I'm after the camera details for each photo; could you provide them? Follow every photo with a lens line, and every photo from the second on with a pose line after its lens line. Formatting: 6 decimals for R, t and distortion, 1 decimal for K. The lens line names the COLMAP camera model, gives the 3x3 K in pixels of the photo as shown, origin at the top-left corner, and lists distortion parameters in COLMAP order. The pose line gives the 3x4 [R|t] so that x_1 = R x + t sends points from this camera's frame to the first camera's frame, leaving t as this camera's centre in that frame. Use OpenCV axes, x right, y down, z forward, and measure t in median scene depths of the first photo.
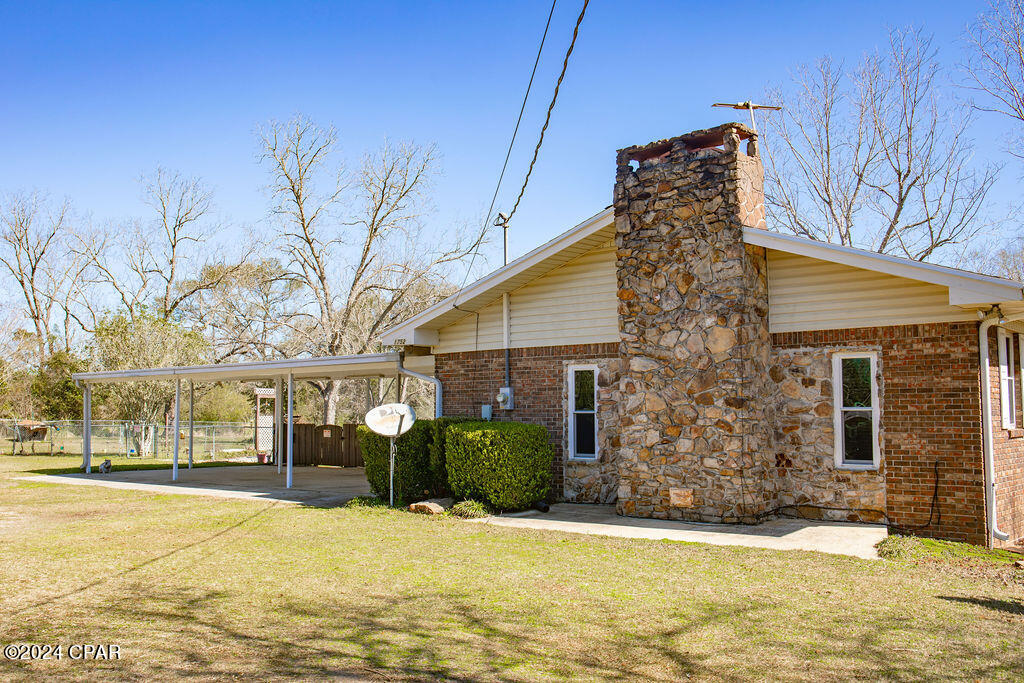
lens RADIAL K [[985.8, 0, 520.4], [0, 985.8, 344.7], [0, 0, 1]] dist [-0.009332, 0.000000]
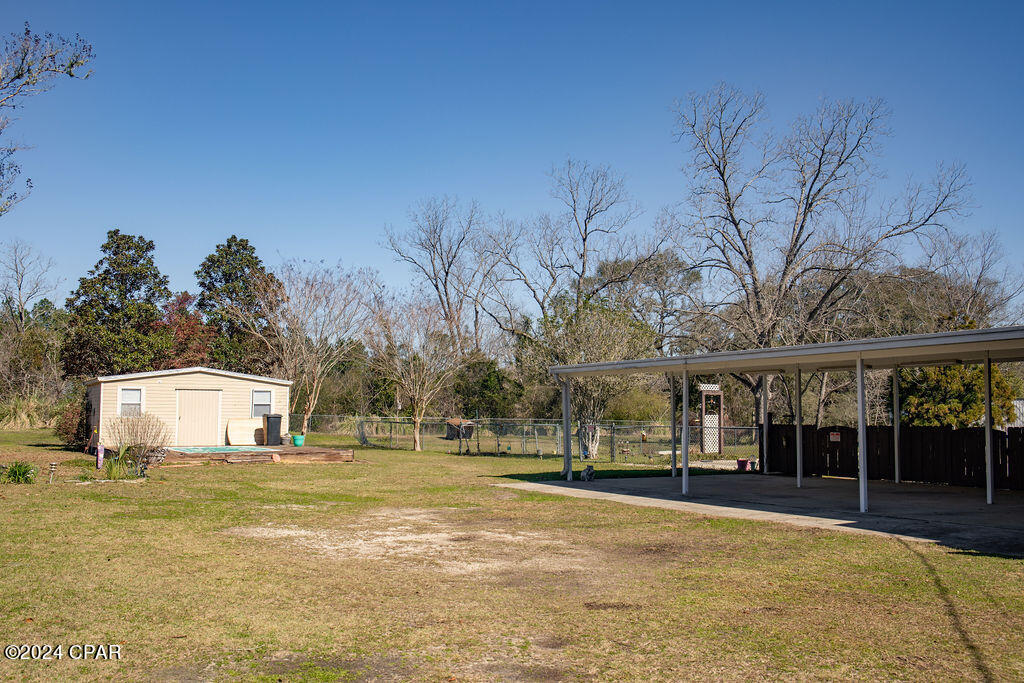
lens RADIAL K [[985.8, 0, 507.6], [0, 985.8, 339.3], [0, 0, 1]] dist [-0.009332, 0.000000]
pose [[0.929782, -0.025010, -0.367260, -0.089026], [0.023434, 0.999687, -0.008750, 0.006391], [0.367364, -0.000471, 0.930077, 0.089121]]
